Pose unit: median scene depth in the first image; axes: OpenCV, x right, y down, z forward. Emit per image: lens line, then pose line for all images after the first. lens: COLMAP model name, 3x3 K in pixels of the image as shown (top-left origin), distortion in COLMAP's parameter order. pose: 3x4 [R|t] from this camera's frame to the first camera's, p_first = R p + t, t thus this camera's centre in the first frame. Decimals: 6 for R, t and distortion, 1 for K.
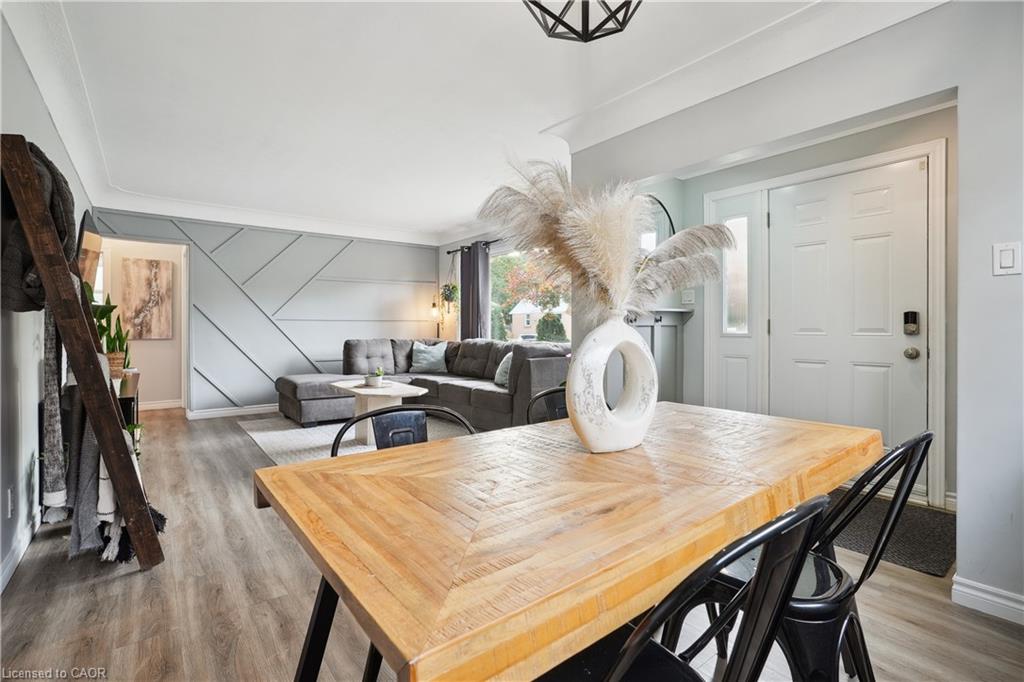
lens RADIAL K [[469.9, 0, 511.0], [0, 469.9, 329.0], [0, 0, 1]] dist [-0.068286, 0.032557]
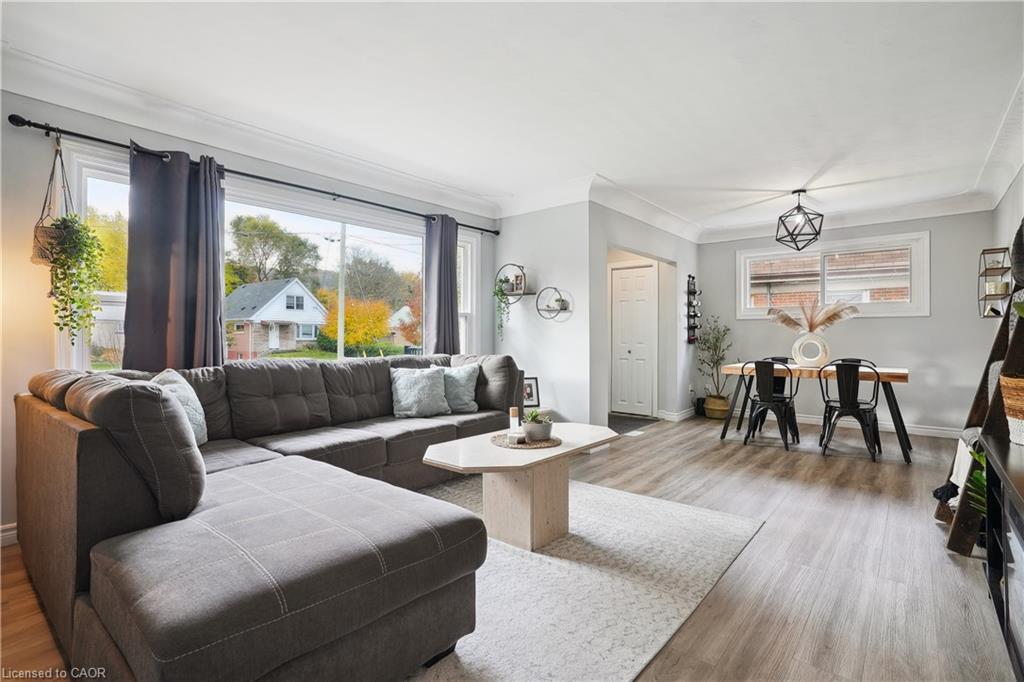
lens RADIAL K [[479.3, 0, 508.9], [0, 479.3, 336.0], [0, 0, 1]] dist [-0.054039, 0.024830]
pose [[-0.192520, 0.003569, 0.981287, -0.703586], [0.000929, 0.999994, -0.003455, -0.001946], [-0.981293, 0.000246, -0.192522, 0.936678]]
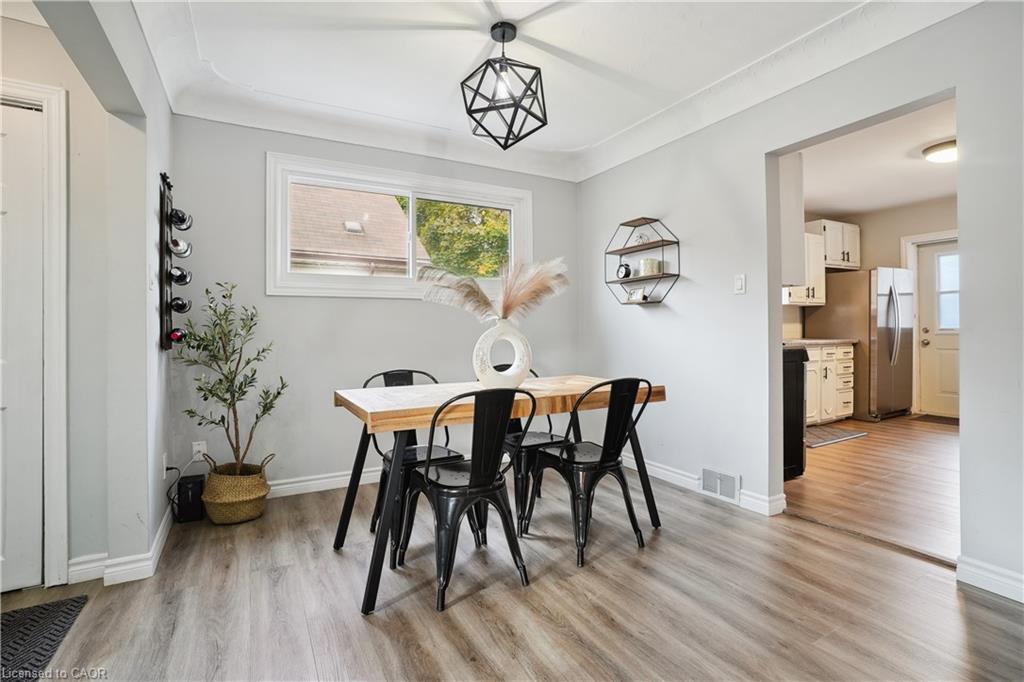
lens RADIAL K [[481.8, 0, 510.2], [0, 481.8, 327.3], [0, 0, 1]] dist [-0.026011, 0.000114]
pose [[-0.986917, 0.012809, 0.160722, -0.028547], [0.011940, 0.999908, -0.006373, -0.000744], [-0.160789, -0.004371, -0.986979, 0.665258]]
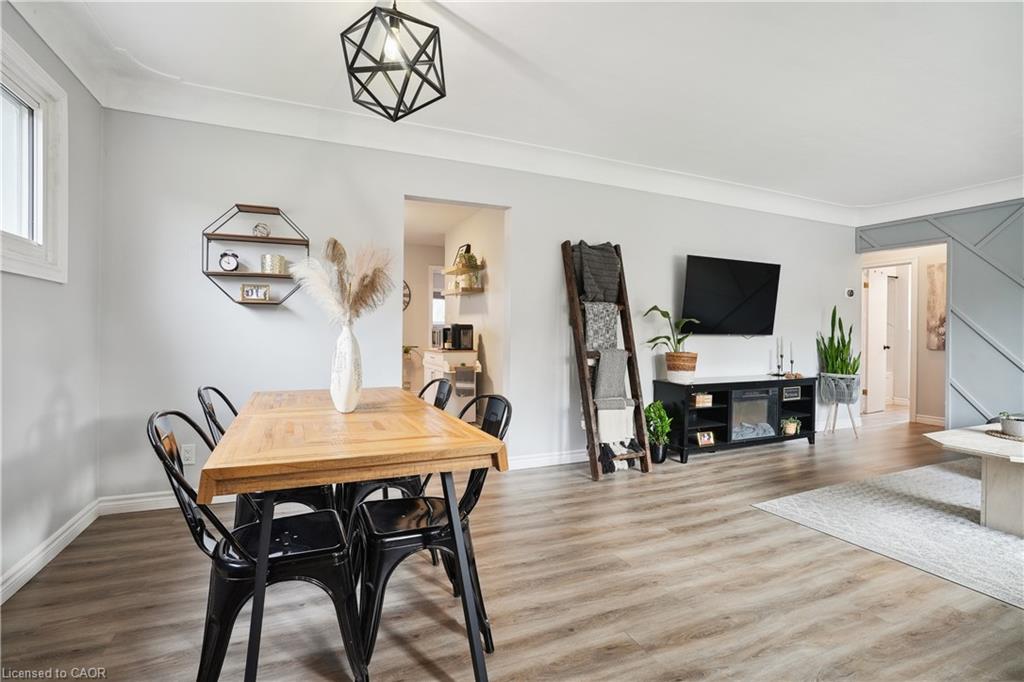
lens RADIAL K [[479.3, 0, 508.9], [0, 479.3, 336.0], [0, 0, 1]] dist [-0.054039, 0.024830]
pose [[-0.248890, 0.005027, -0.968519, 0.364450], [-0.009540, 0.999925, 0.007641, -0.004451], [0.968485, 0.011142, -0.248823, 0.418763]]
